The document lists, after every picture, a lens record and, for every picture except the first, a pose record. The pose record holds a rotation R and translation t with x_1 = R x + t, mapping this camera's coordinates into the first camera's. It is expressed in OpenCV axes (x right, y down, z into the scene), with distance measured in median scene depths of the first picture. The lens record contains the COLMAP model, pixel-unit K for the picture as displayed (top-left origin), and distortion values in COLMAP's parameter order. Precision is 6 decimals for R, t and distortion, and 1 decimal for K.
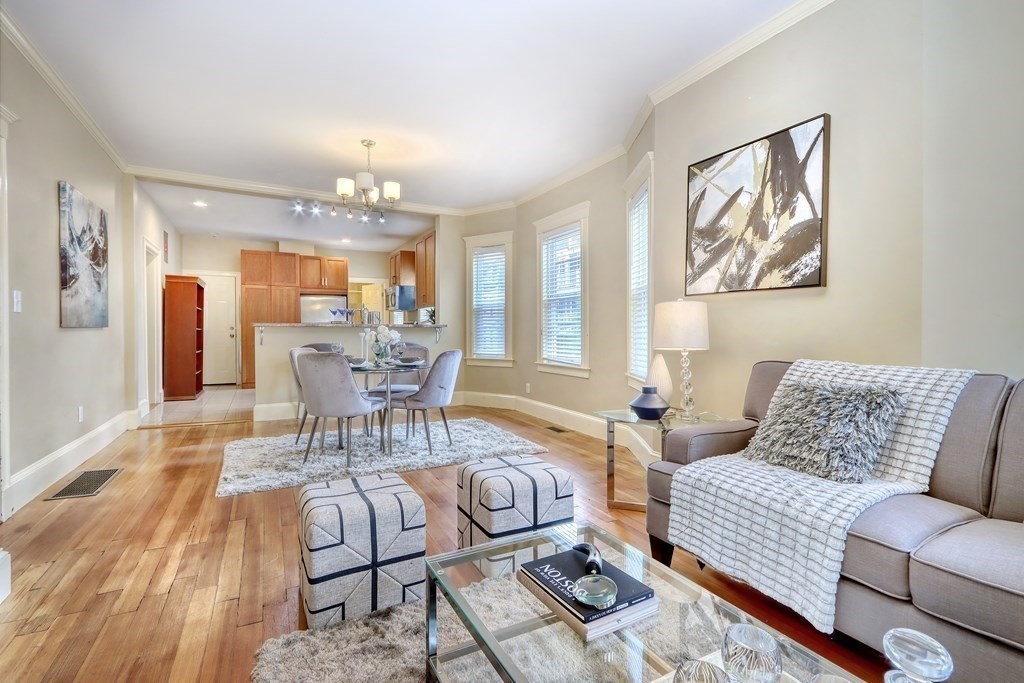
lens RADIAL K [[473.0, 0, 511.5], [0, 473.0, 333.6], [0, 0, 1]] dist [0.000192, 0.000048]
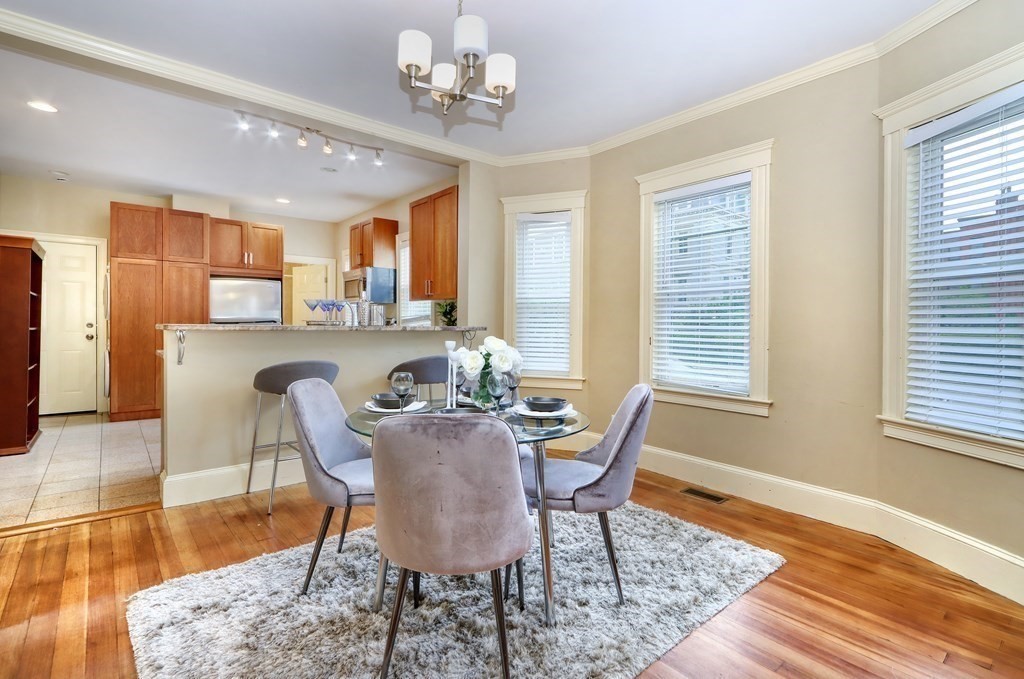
lens RADIAL K [[483.8, 0, 513.8], [0, 483.8, 329.5], [0, 0, 1]] dist [-0.003075, -0.000730]
pose [[0.976357, 0.006176, 0.216078, -0.184639], [-0.007341, 0.999963, 0.004591, -0.014227], [-0.216041, -0.006068, 0.976365, 0.254792]]
